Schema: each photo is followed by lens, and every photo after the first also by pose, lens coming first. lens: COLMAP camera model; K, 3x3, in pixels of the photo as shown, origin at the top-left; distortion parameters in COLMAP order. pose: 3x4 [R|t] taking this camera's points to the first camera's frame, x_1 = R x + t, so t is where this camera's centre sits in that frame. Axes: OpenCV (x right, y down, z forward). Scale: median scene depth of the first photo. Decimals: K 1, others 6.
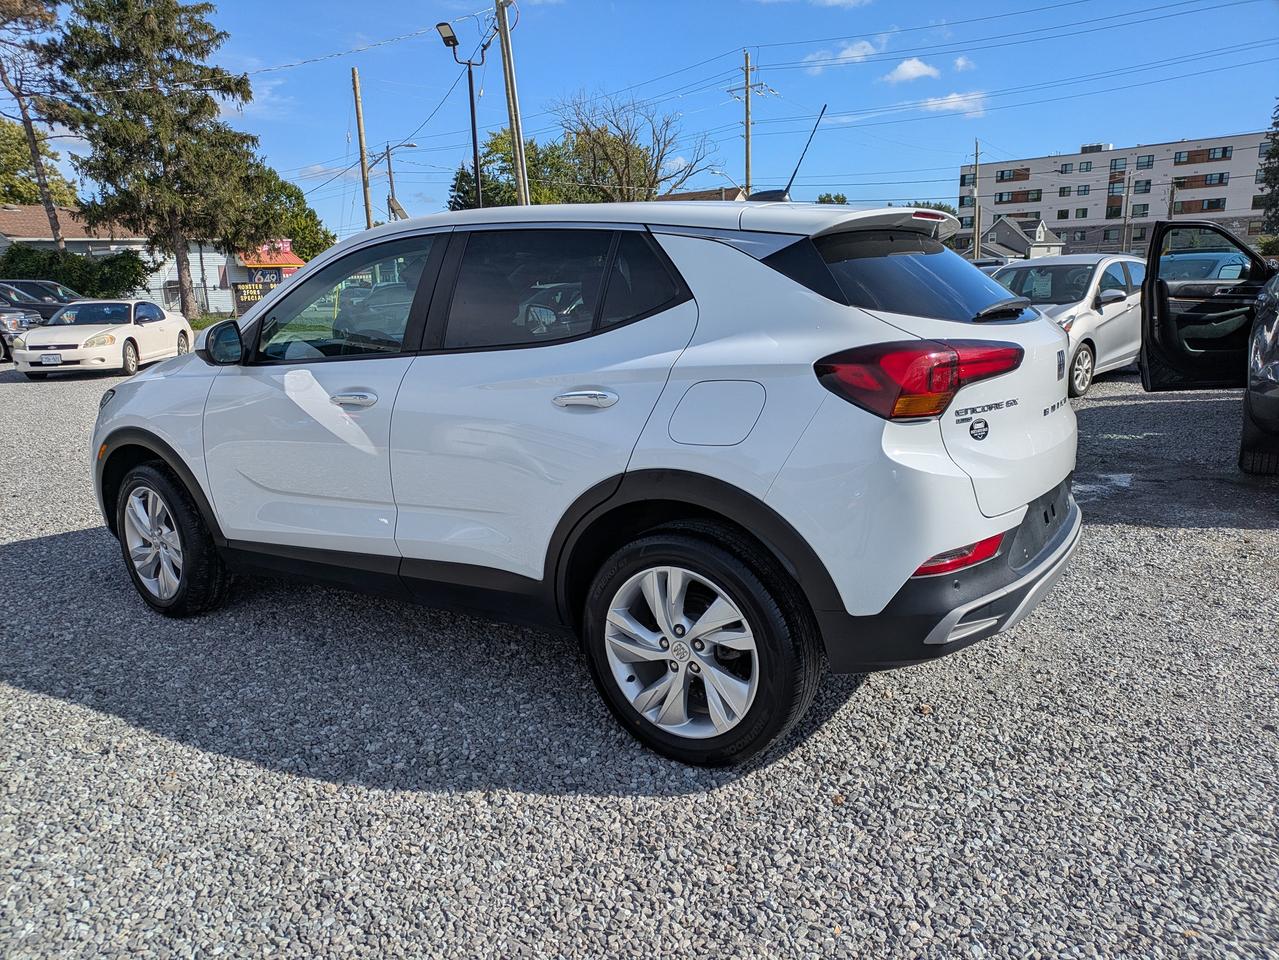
lens RADIAL K [[960.0, 0, 629.4], [0, 960.0, 471.6], [0, 0, 1]] dist [0.009660, 0.005767]
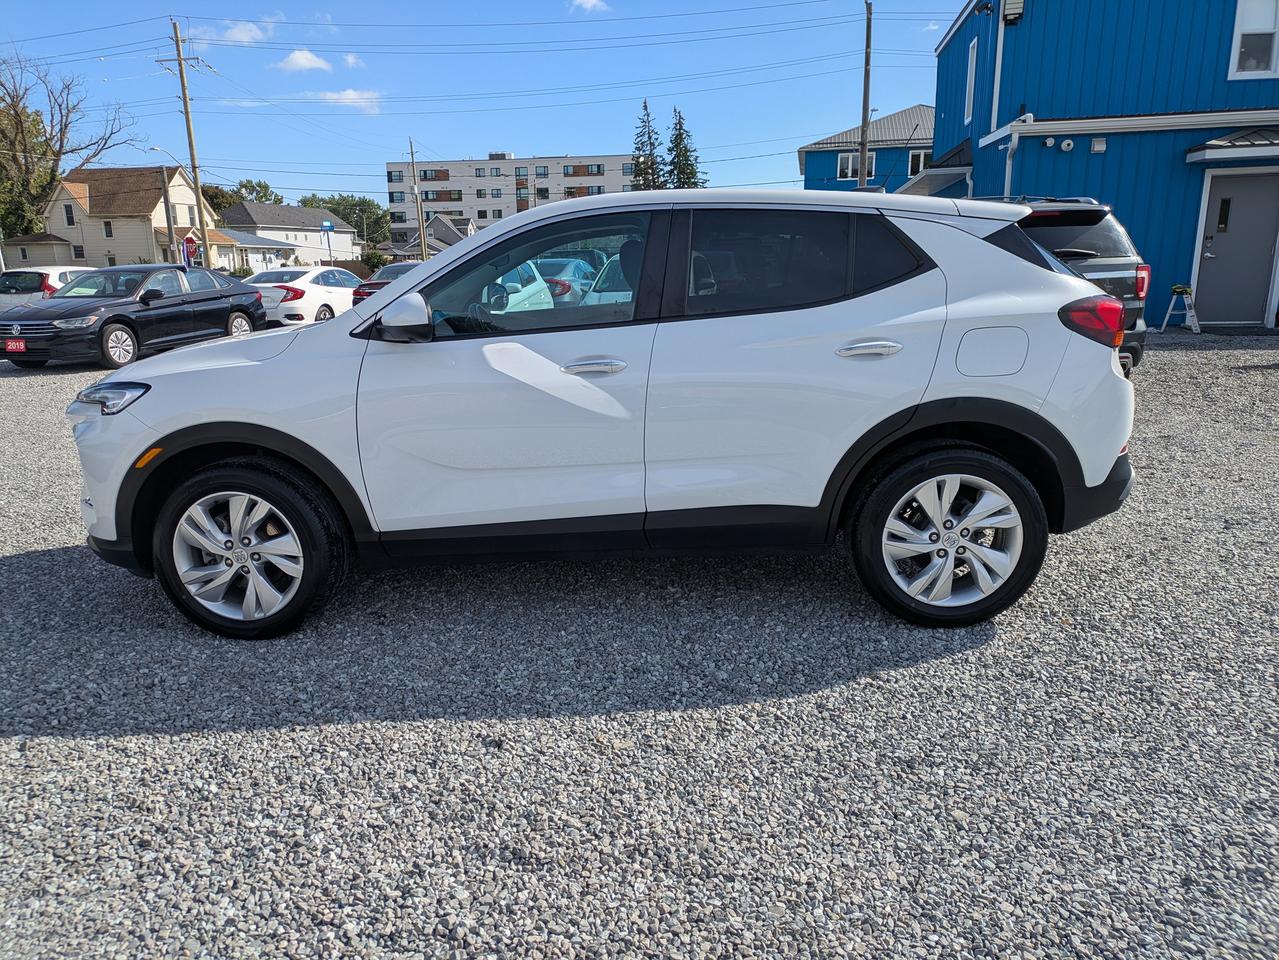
lens RADIAL K [[960.0, 0, 629.4], [0, 960.0, 471.6], [0, 0, 1]] dist [0.009660, 0.005767]
pose [[0.827950, -0.102446, 0.551366, -0.665886], [0.099092, 0.994428, 0.035970, 0.003652], [-0.551978, 0.024854, 0.833488, 0.105850]]
